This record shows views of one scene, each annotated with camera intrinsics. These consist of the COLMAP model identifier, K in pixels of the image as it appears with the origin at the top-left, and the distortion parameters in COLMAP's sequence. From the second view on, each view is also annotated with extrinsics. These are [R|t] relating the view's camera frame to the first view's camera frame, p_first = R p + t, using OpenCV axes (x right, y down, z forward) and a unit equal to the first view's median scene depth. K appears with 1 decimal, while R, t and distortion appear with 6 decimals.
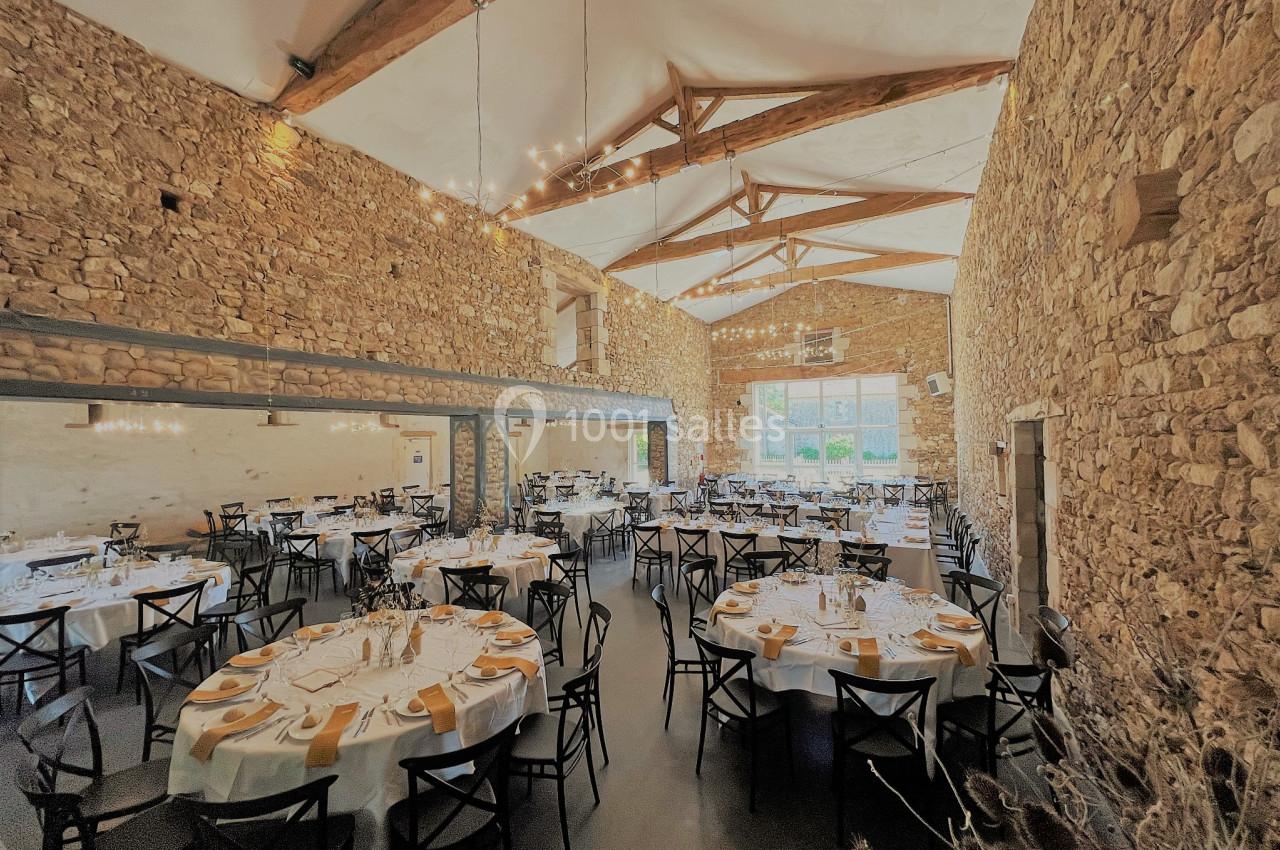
lens RADIAL K [[504.6, 0, 640.0], [0, 504.6, 425.0], [0, 0, 1]] dist [-0.000757, -0.000337]
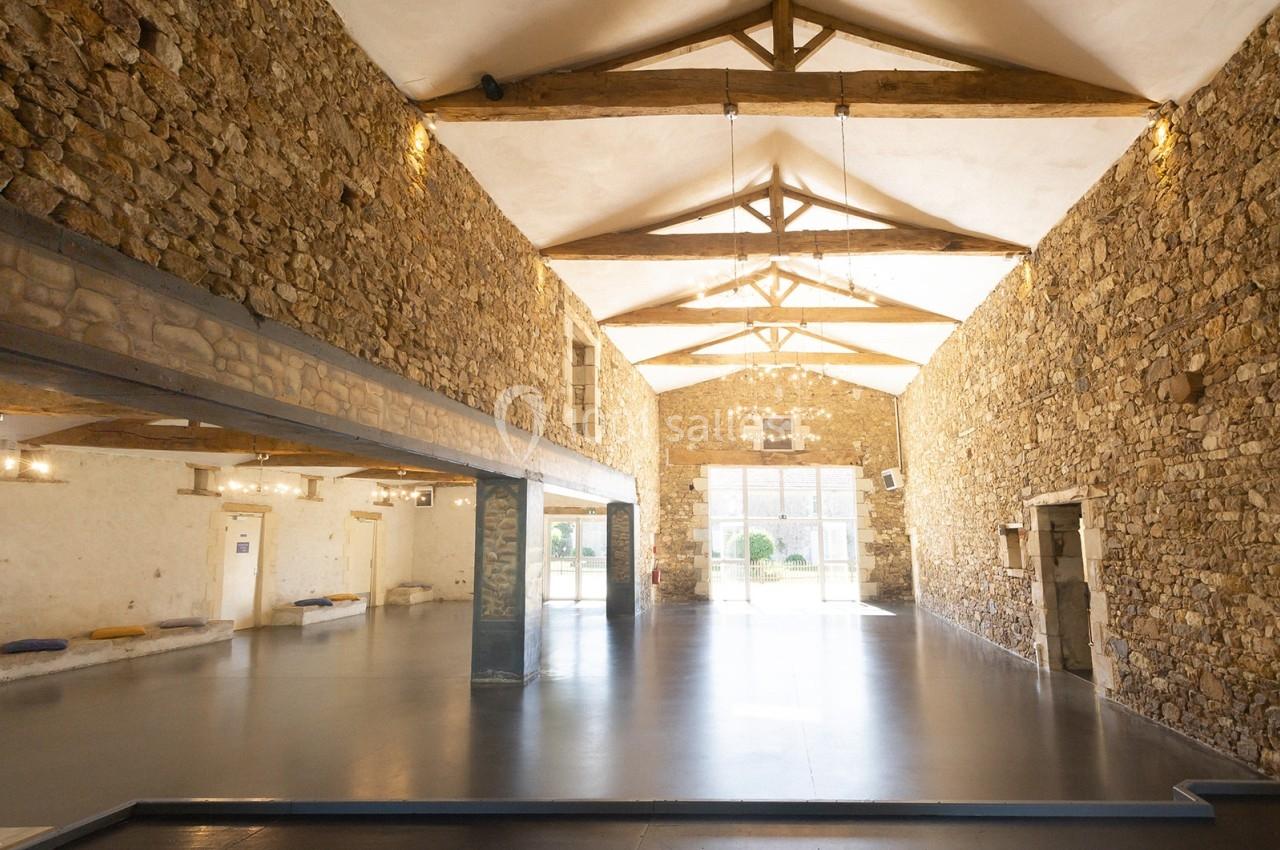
lens RADIAL K [[789.3, 0, 640.0], [0, 789.3, 425.0], [0, 0, 1]] dist [0.018231, -0.000716]
pose [[0.883788, 0.094342, 0.458278, -1.006135], [-0.027688, 0.988290, -0.150055, 0.109493], [-0.467068, 0.119927, 0.876050, -0.318138]]
